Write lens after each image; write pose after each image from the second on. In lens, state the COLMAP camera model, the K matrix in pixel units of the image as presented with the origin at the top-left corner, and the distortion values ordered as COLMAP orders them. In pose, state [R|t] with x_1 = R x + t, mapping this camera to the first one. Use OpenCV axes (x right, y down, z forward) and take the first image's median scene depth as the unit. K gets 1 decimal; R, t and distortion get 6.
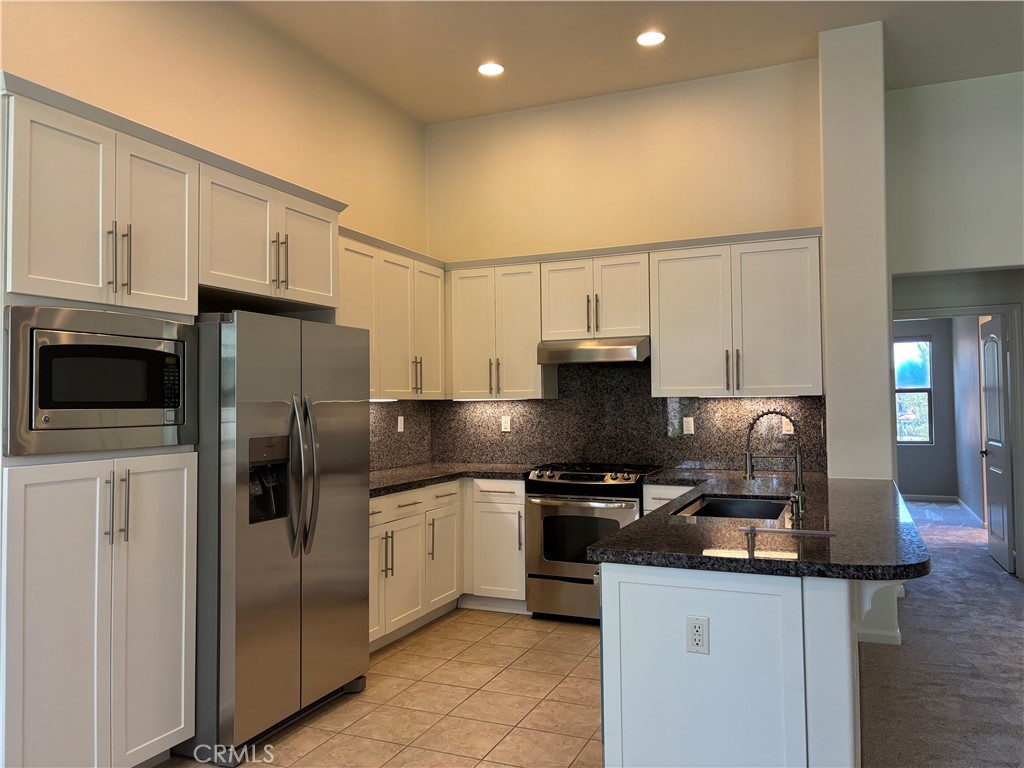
lens RADIAL K [[785.6, 0, 504.7], [0, 785.6, 377.6], [0, 0, 1]] dist [0.043930, -0.055227]
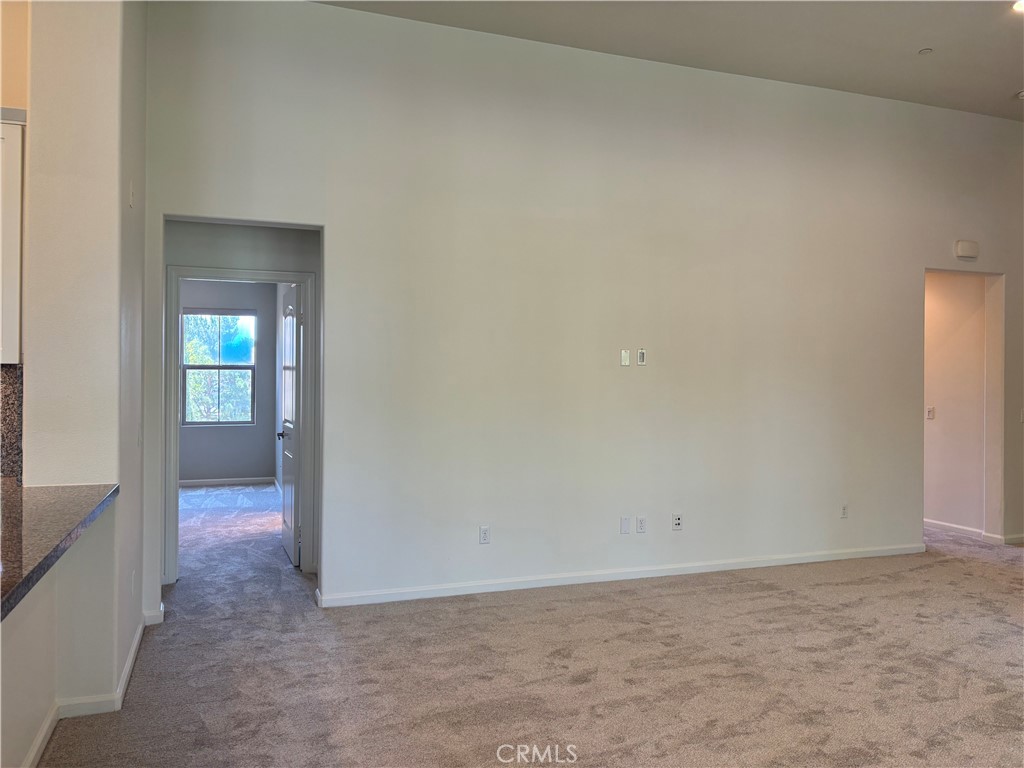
lens RADIAL K [[785.6, 0, 503.6], [0, 785.6, 378.3], [0, 0, 1]] dist [0.043930, -0.055227]
pose [[0.730604, 0.021855, 0.682452, 0.185095], [-0.042523, 0.999004, 0.013532, 0.006097], [-0.681476, -0.038907, 0.730805, 0.173700]]
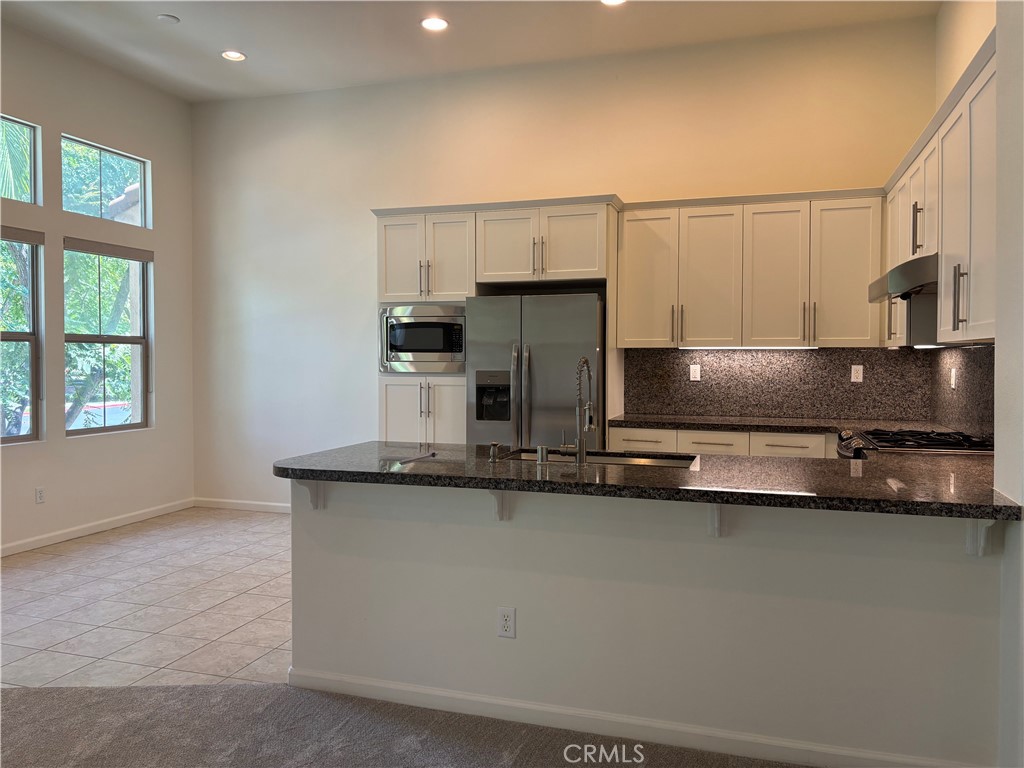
lens RADIAL K [[785.6, 0, 507.4], [0, 785.6, 379.4], [0, 0, 1]] dist [0.043930, -0.055227]
pose [[0.092224, 0.038203, -0.995005, 0.918881], [0.028658, 0.998748, 0.041003, 0.018784], [0.995326, -0.032297, 0.091014, 0.604848]]
